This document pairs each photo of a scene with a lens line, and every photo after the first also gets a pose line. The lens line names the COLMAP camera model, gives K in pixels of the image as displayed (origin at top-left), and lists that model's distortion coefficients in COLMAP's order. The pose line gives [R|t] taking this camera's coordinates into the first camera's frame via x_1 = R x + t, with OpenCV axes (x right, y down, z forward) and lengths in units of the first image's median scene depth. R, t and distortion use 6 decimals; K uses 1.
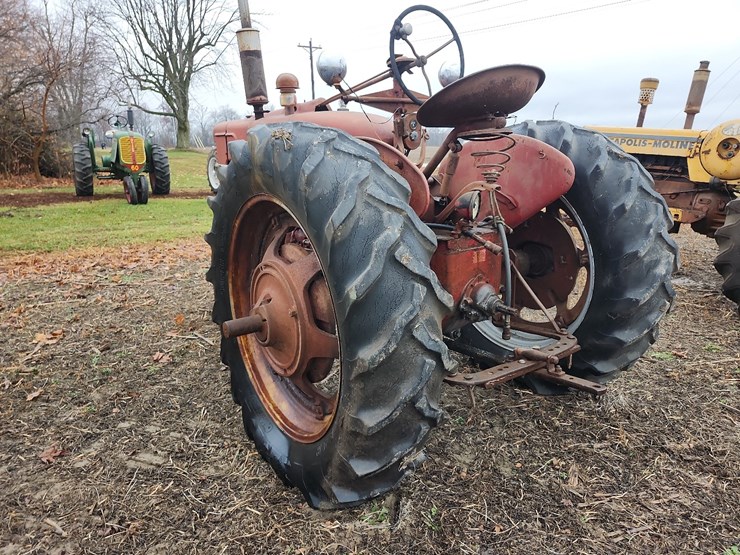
lens RADIAL K [[509.3, 0, 364.3], [0, 509.3, 274.4], [0, 0, 1]] dist [0.095300, -0.101824]
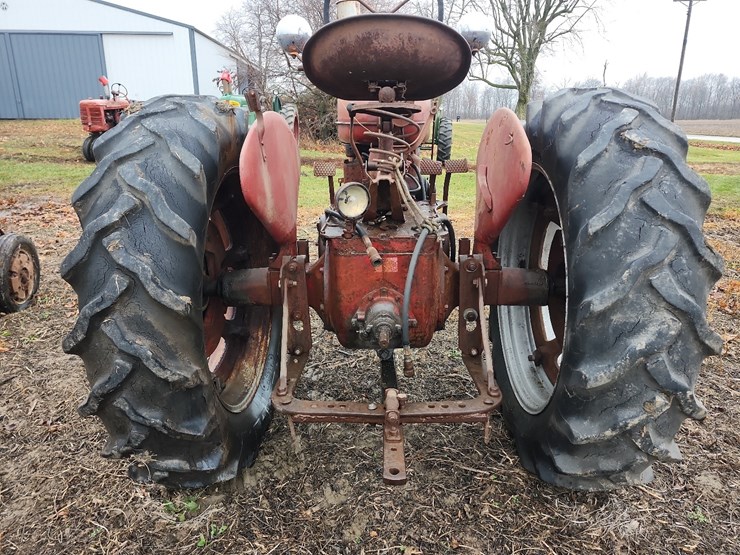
lens RADIAL K [[509.3, 0, 364.3], [0, 509.3, 274.4], [0, 0, 1]] dist [0.095300, -0.101824]
pose [[0.816694, 0.187577, -0.545735, 0.622110], [-0.161156, 0.982207, 0.096429, -0.091481], [0.554112, 0.009196, 0.832391, 0.315460]]
